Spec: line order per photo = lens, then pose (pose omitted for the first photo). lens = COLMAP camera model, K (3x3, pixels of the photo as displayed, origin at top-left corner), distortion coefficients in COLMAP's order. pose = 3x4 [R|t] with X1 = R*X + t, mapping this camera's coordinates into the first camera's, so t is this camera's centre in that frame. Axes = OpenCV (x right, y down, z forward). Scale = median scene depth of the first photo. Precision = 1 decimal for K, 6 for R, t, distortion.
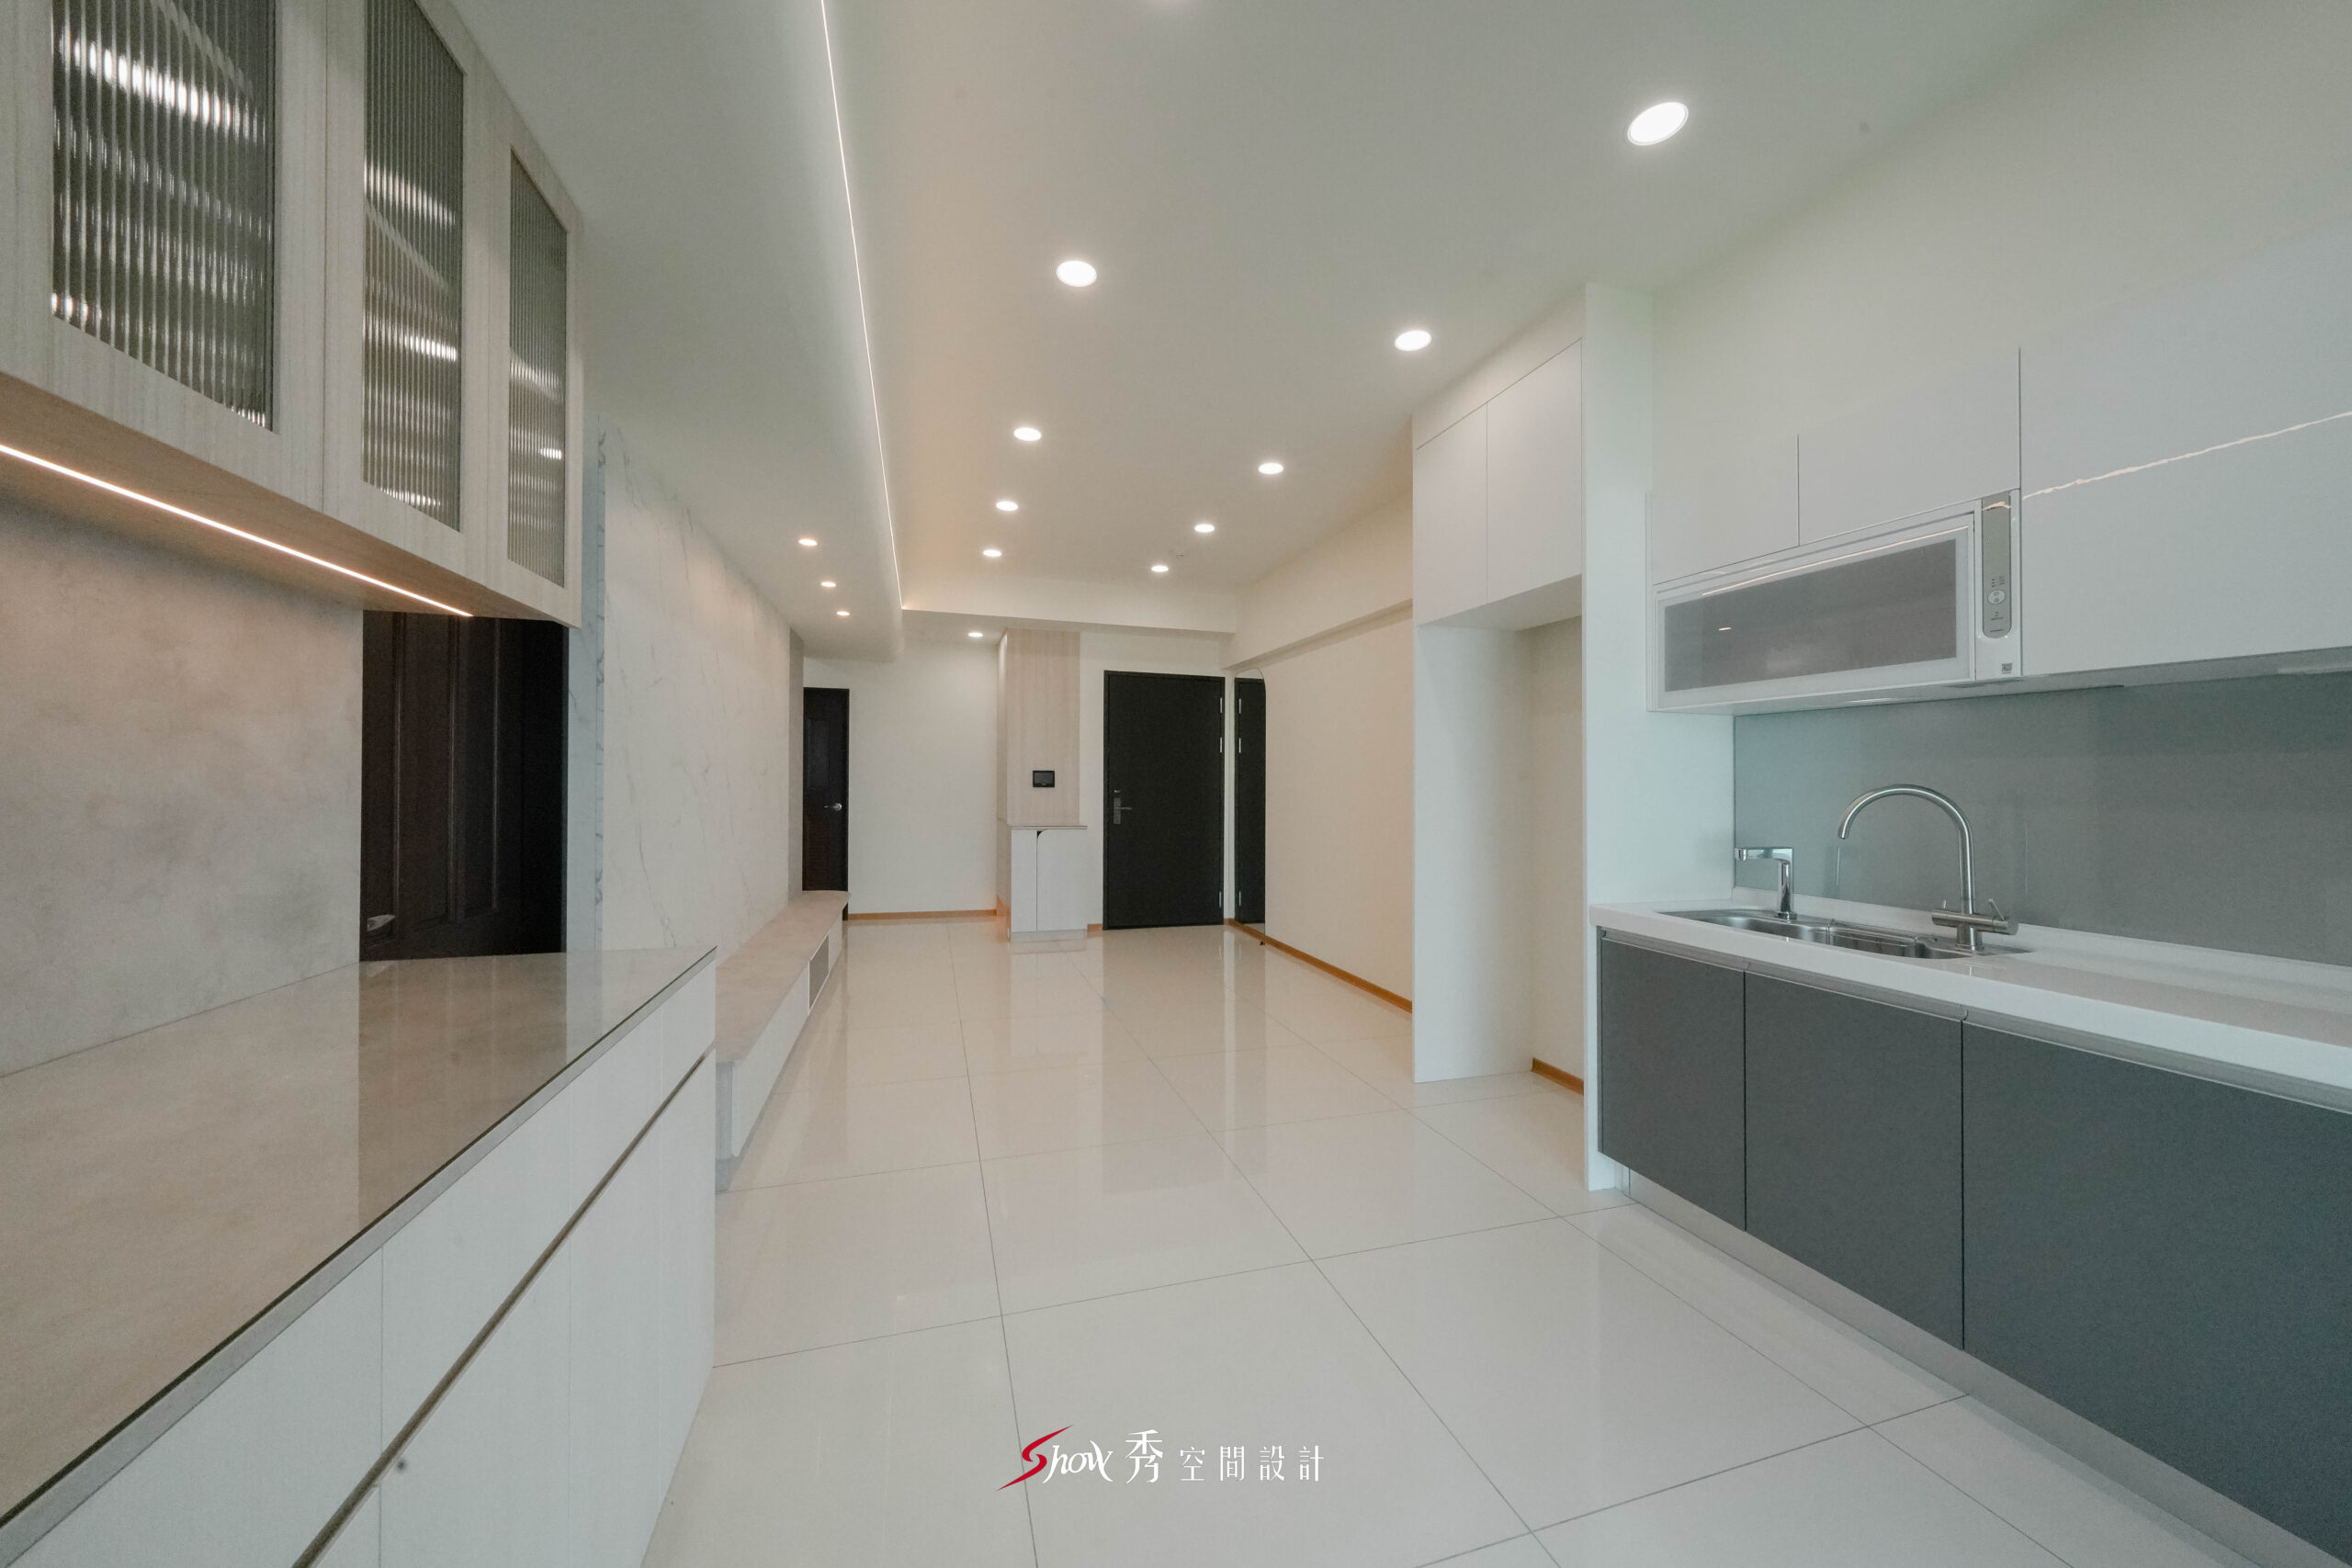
lens RADIAL K [[786.5, 0, 1179.7], [0, 786.5, 758.6], [0, 0, 1]] dist [-0.002240, -0.000177]
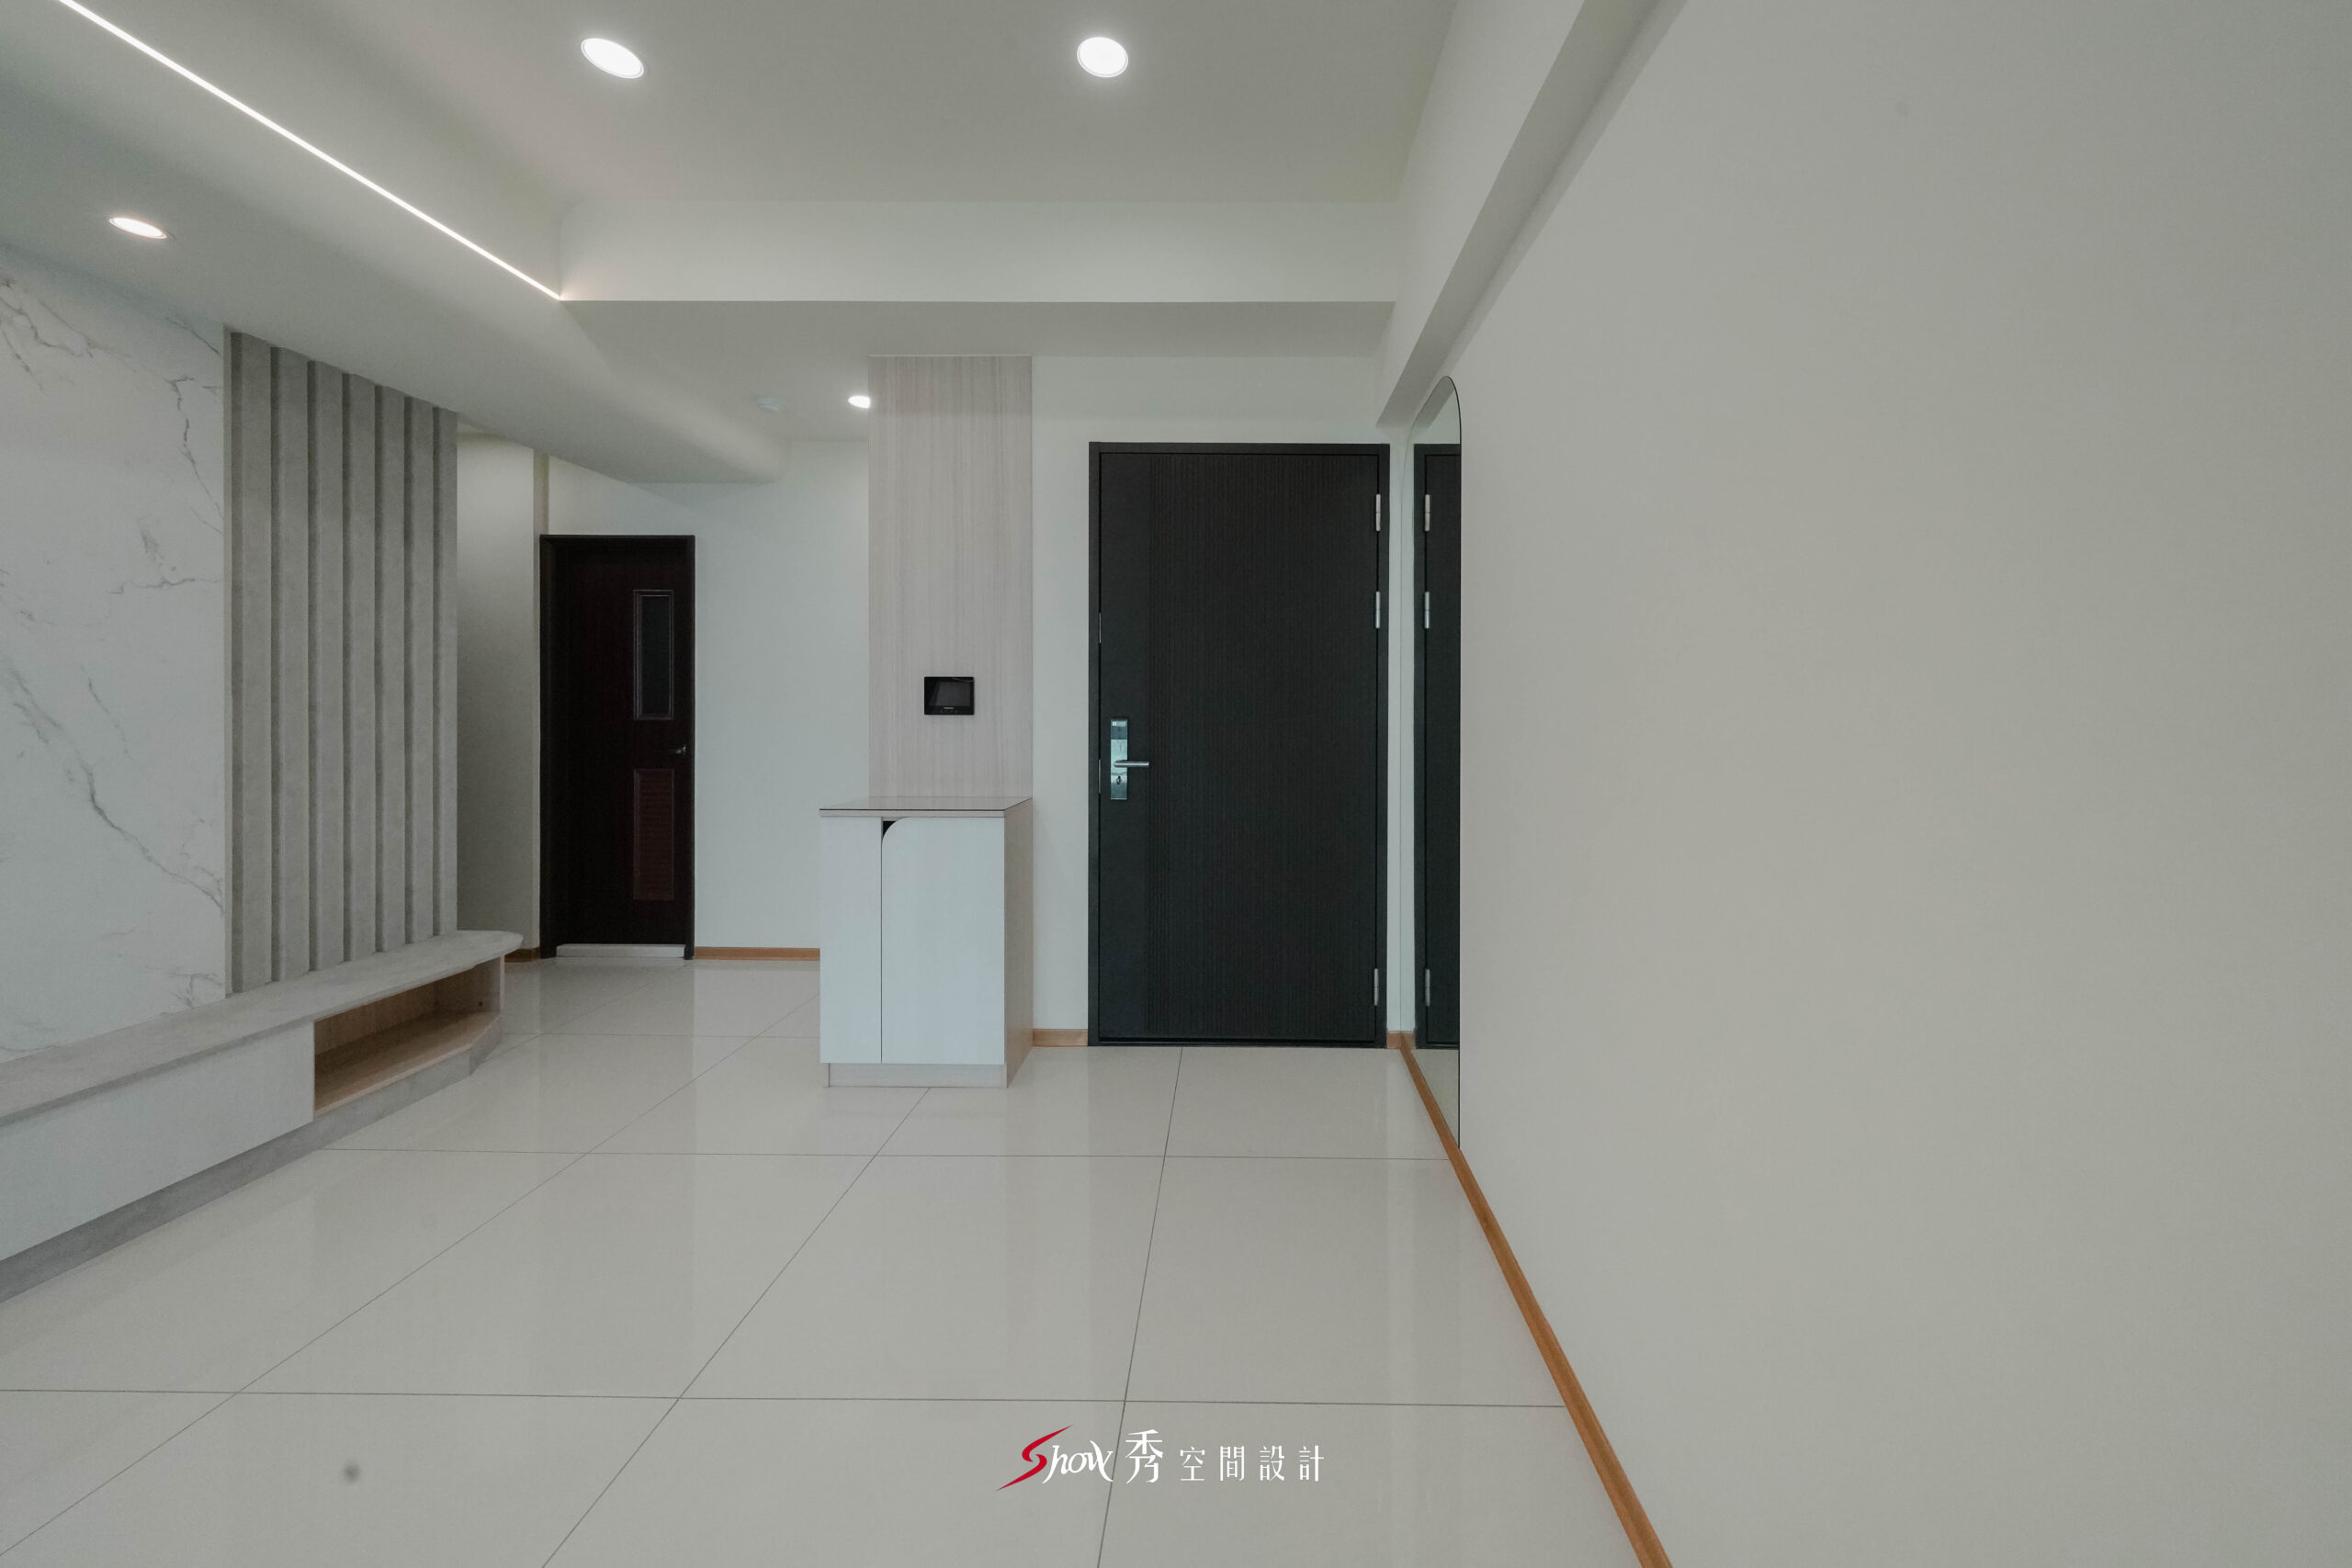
lens RADIAL K [[823.0, 0, 1246.2], [0, 823.0, 711.8], [0, 0, 1]] dist [-0.000254, -0.000015]
pose [[0.956434, -0.003725, -0.291926, 0.116115], [0.013128, 0.999456, 0.030257, 0.022272], [0.291654, -0.032771, 0.955962, 0.591880]]
